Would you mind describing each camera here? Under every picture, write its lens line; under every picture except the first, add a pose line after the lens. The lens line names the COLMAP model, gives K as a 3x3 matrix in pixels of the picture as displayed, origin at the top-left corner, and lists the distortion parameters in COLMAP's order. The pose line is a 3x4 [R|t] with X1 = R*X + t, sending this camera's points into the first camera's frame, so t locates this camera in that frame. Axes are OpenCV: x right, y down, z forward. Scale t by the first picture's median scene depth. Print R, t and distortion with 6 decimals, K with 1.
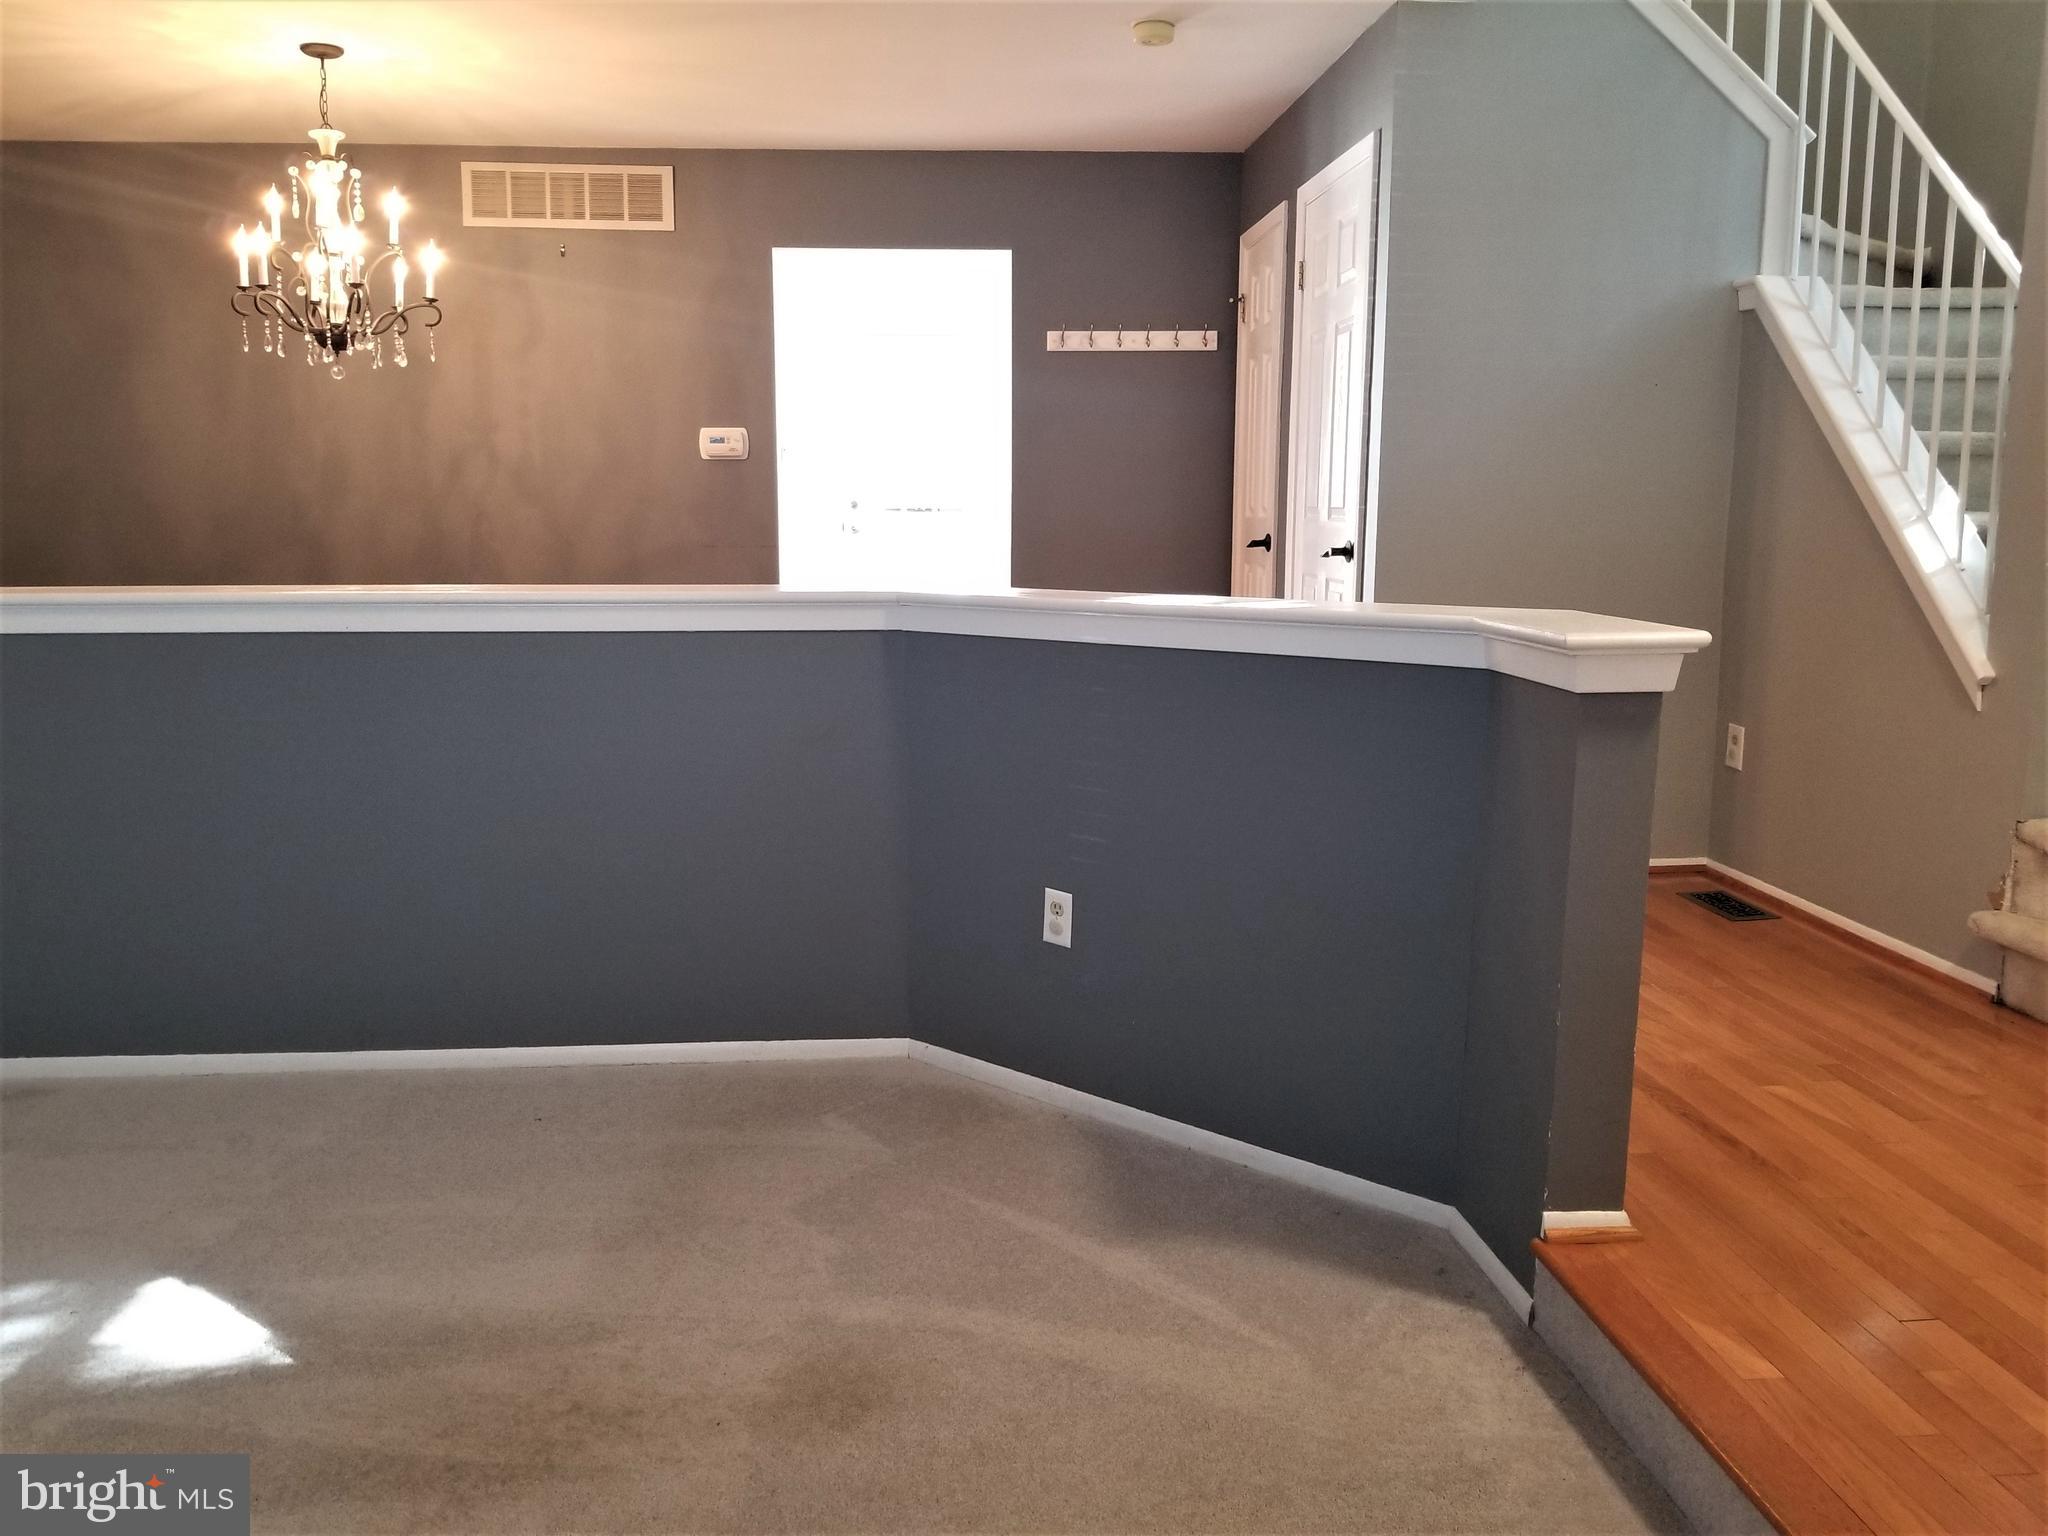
lens RADIAL K [[1598.3, 0, 983.7], [0, 1598.3, 717.1], [0, 0, 1]] dist [0.092837, -0.178352]
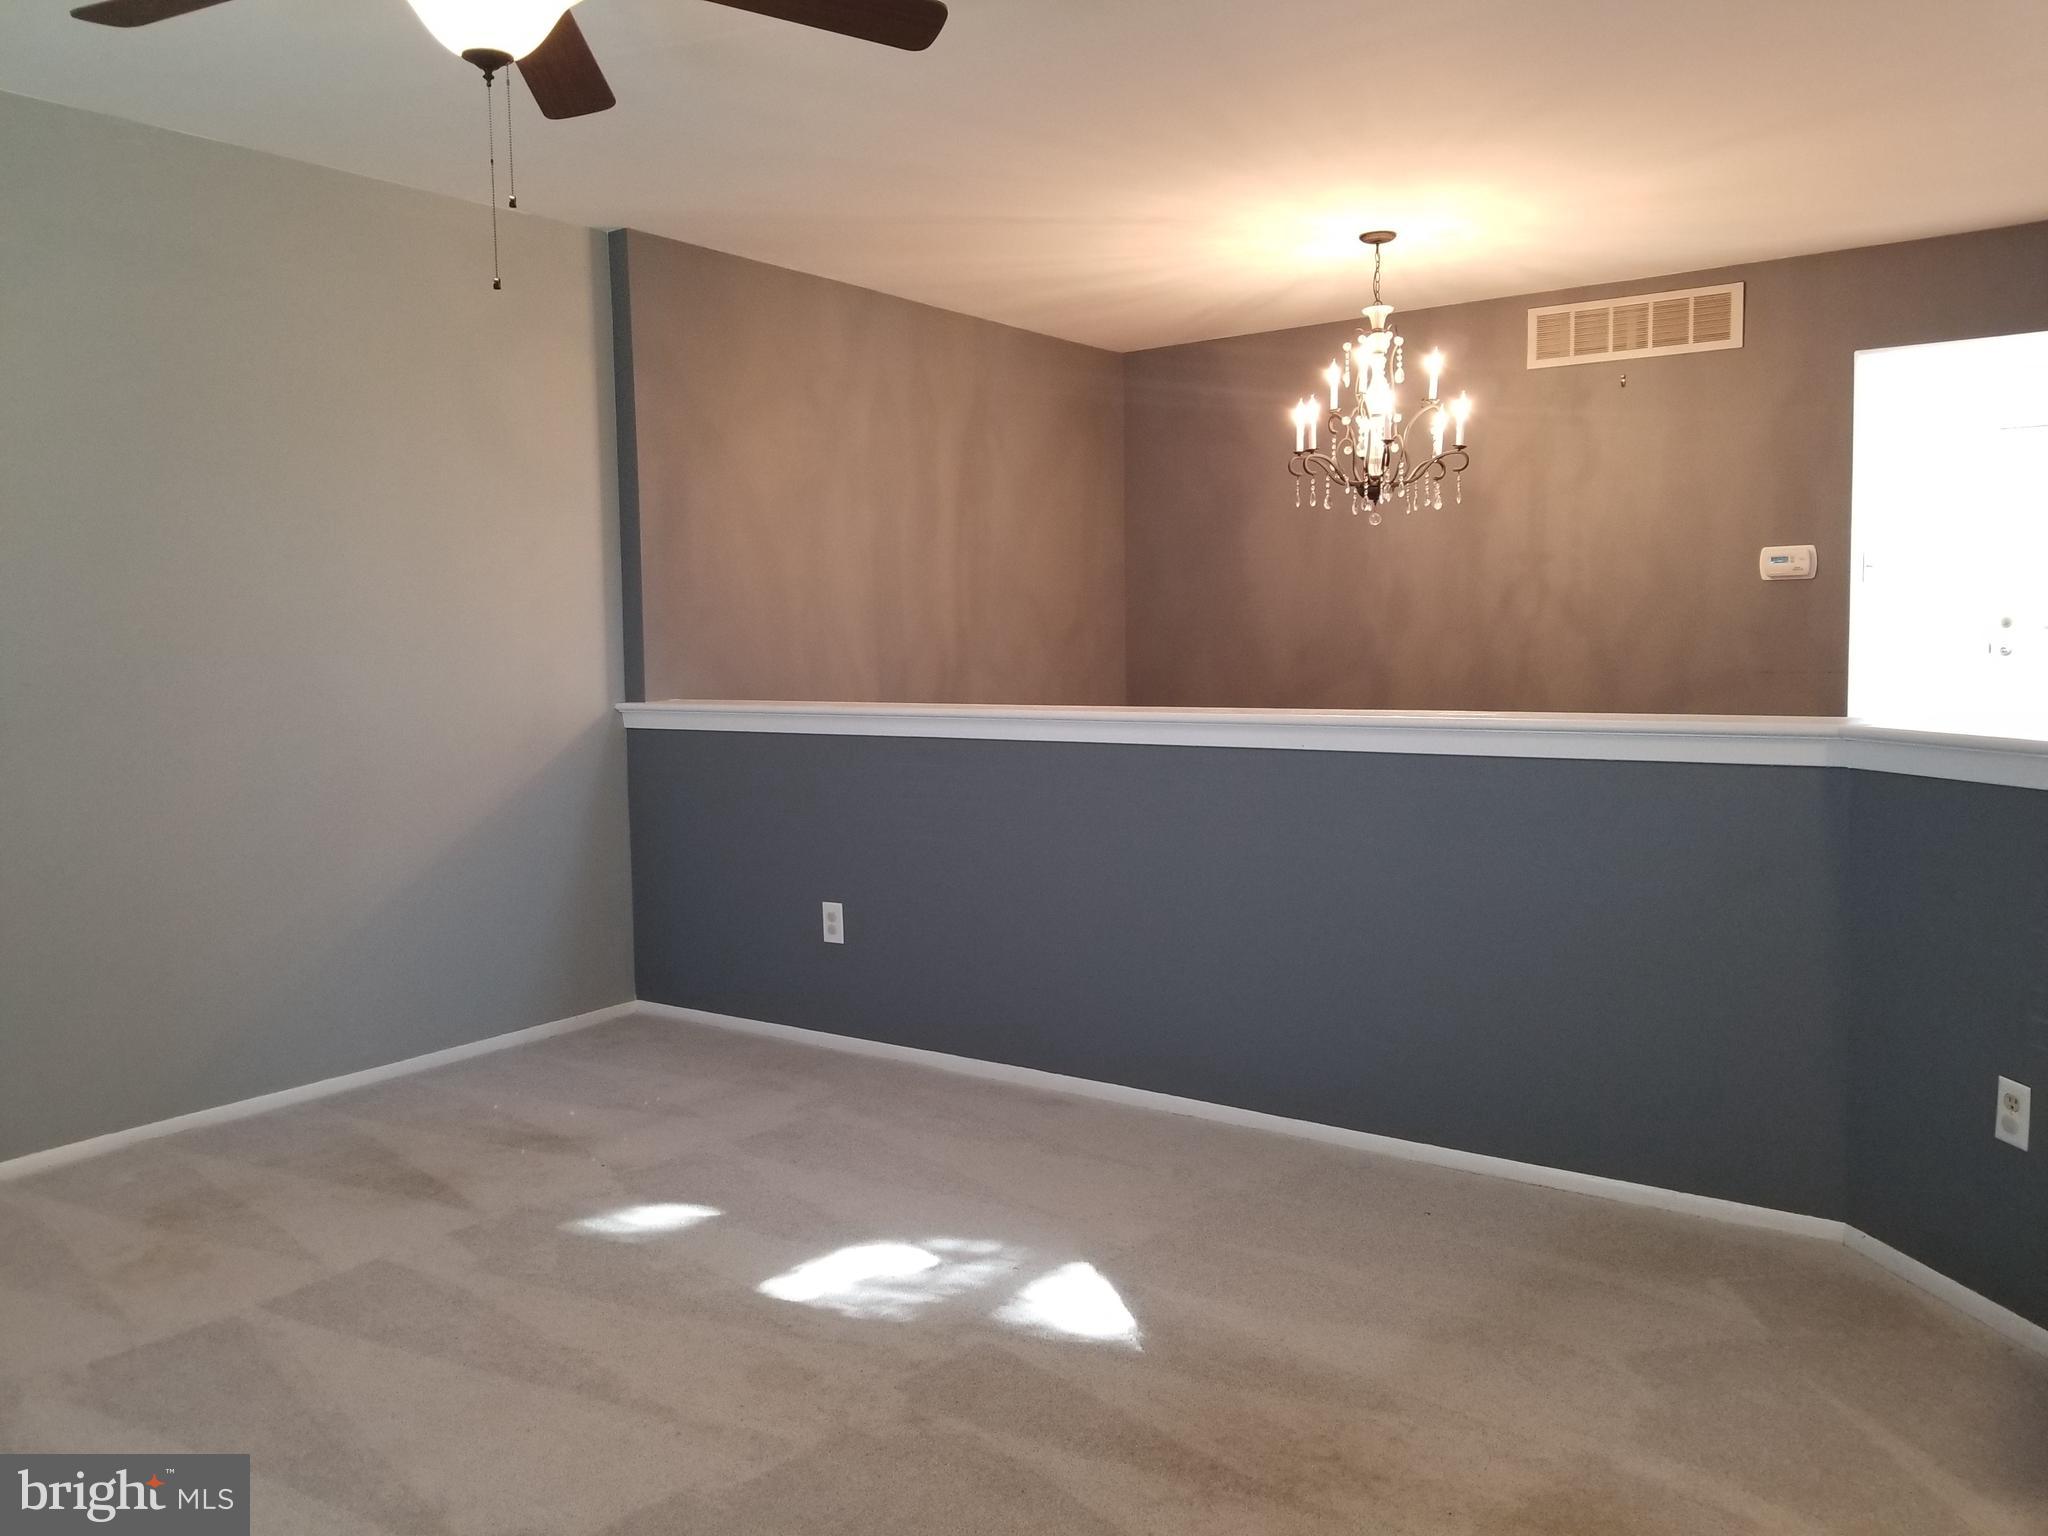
lens RADIAL K [[1598.7, 0, 974.9], [0, 1598.7, 750.6], [0, 0, 1]] dist [0.030126, -0.064530]
pose [[0.760300, 0.035701, -0.648590, 0.116766], [-0.070253, 0.997151, -0.027467, -0.003478], [0.645762, 0.066449, 0.760642, -0.011876]]
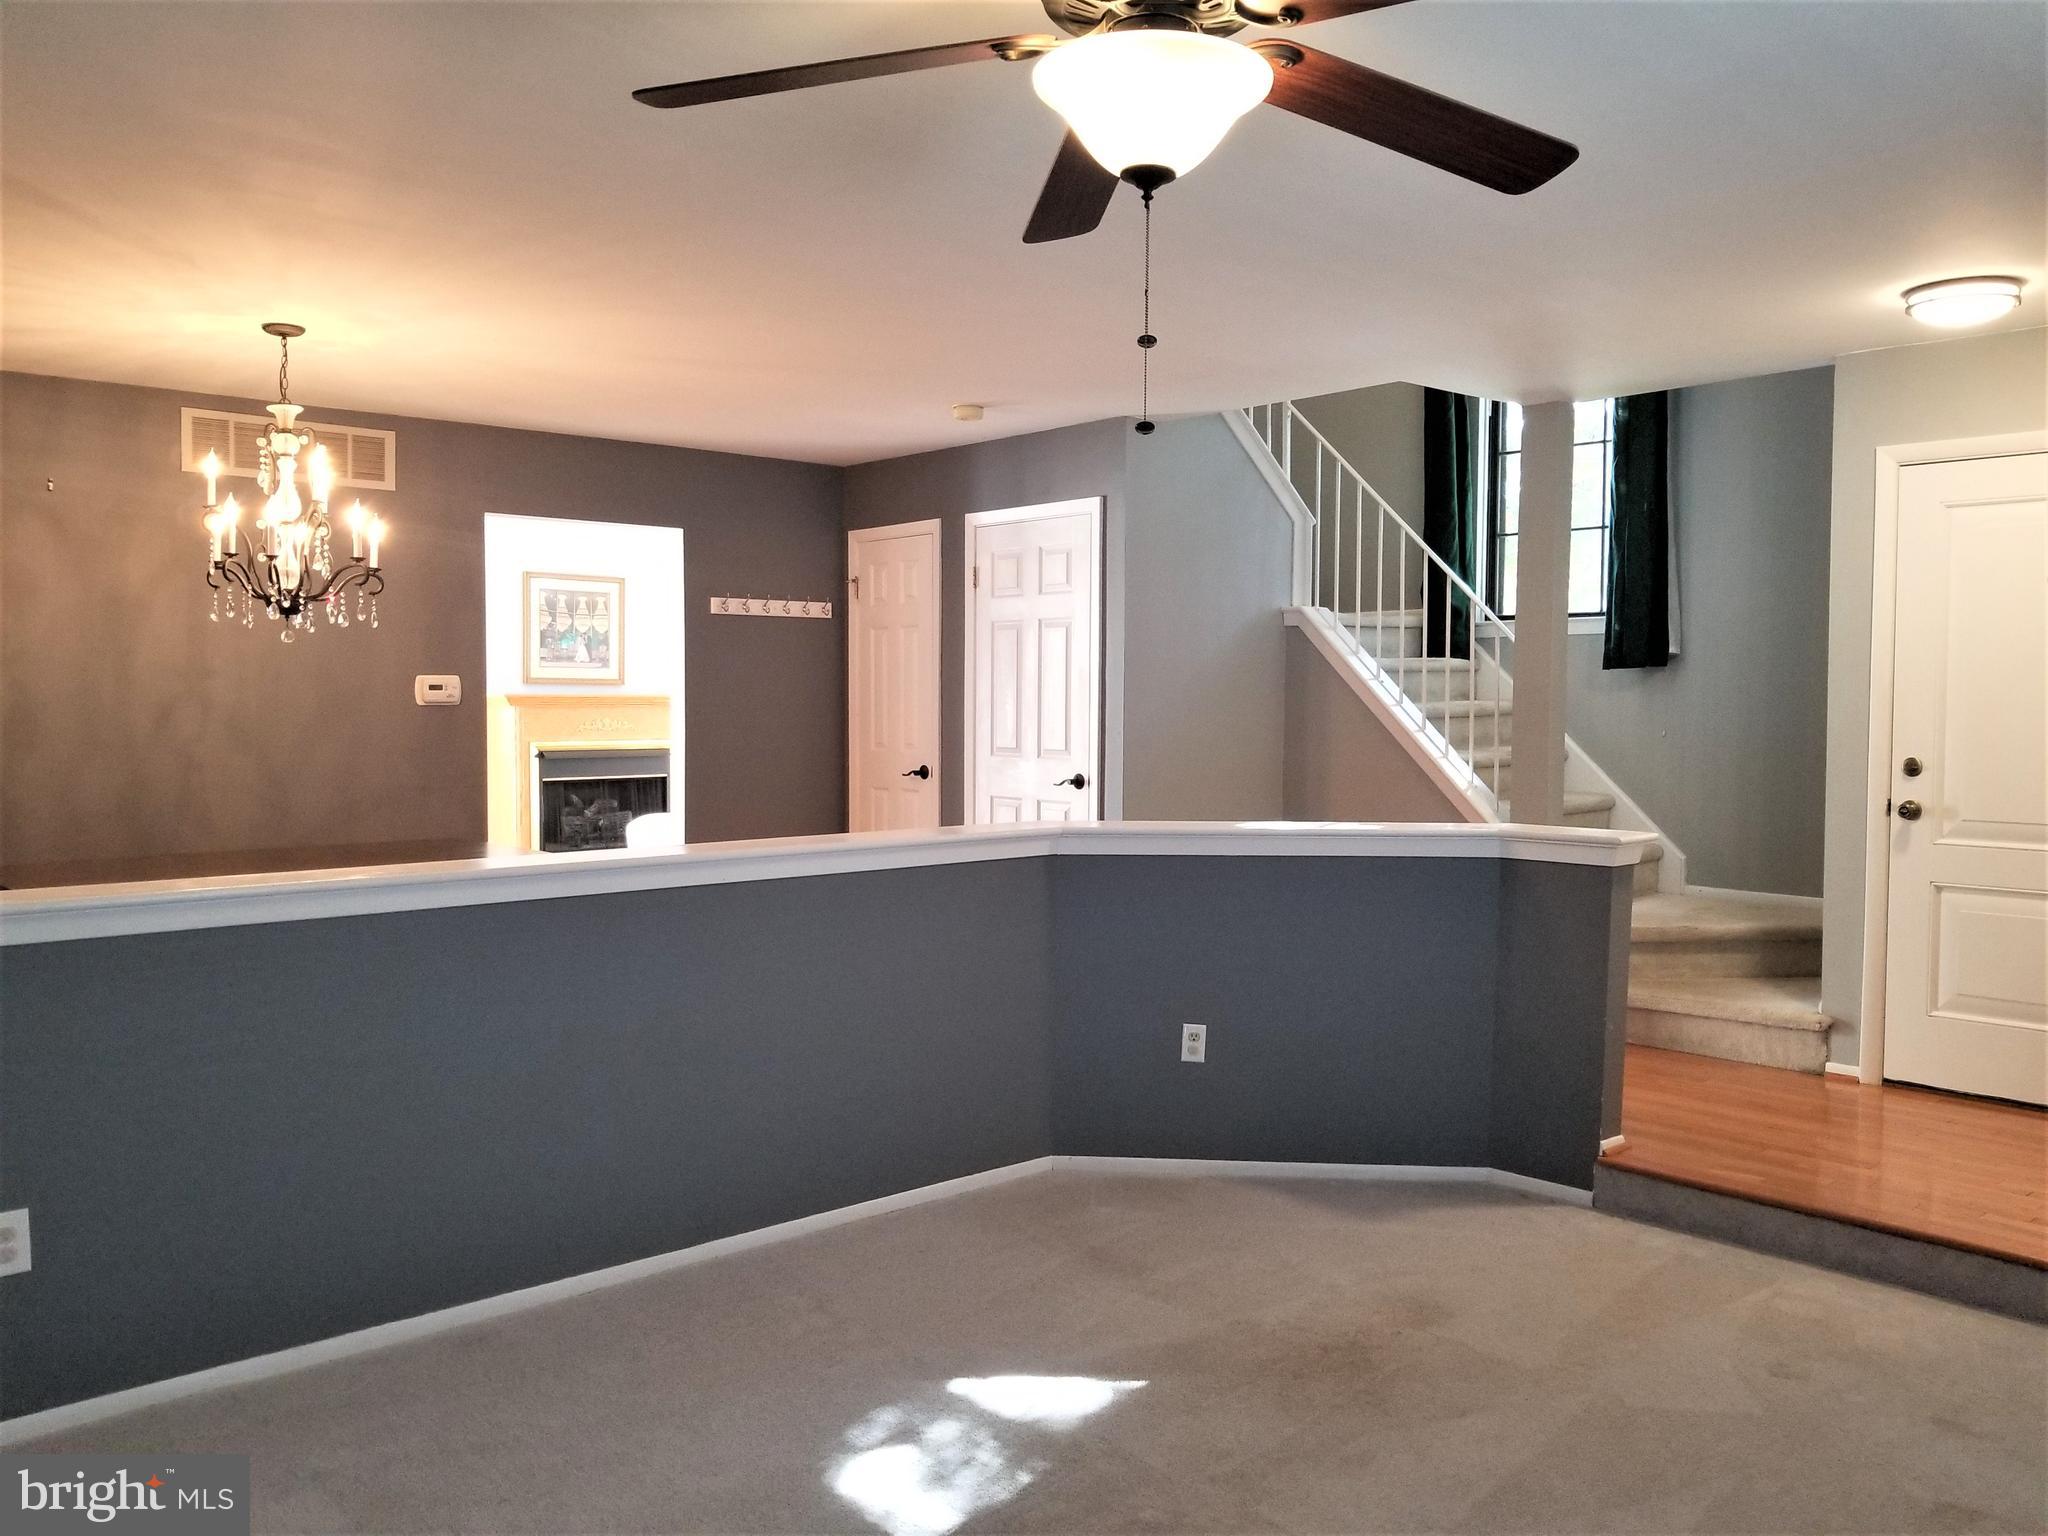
lens RADIAL K [[1595.4, 0, 991.7], [0, 1595.4, 761.7], [0, 0, 1]] dist [0.088541, -0.171192]
pose [[0.796939, -0.022661, 0.603634, -0.674937], [0.078840, 0.994650, -0.066747, -0.033589], [-0.598892, 0.100784, 0.794462, -0.061050]]
